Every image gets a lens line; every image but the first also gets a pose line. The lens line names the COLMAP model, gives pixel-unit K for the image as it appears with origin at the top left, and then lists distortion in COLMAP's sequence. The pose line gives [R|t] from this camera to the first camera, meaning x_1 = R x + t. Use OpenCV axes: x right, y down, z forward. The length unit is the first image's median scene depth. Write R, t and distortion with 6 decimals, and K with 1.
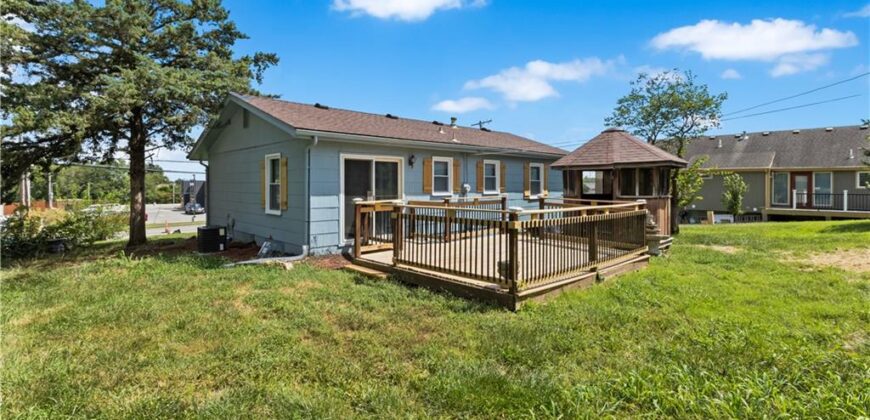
lens RADIAL K [[398.1, 0, 435.0], [0, 398.1, 210.0], [0, 0, 1]] dist [-0.010356, -0.000095]
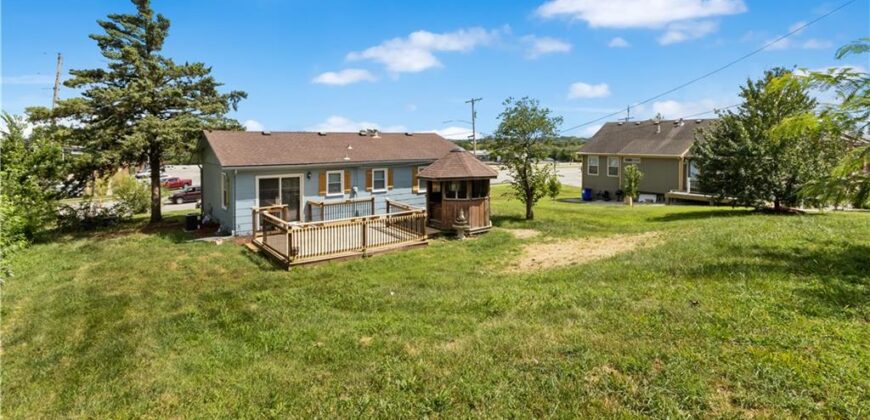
lens RADIAL K [[406.6, 0, 433.1], [0, 406.6, 180.6], [0, 0, 1]] dist [0.001037, -0.001011]
pose [[0.993037, 0.009244, -0.117443, 0.623371], [-0.005415, 0.999445, 0.032879, -0.159418], [0.117682, -0.032014, 0.992535, -0.552904]]
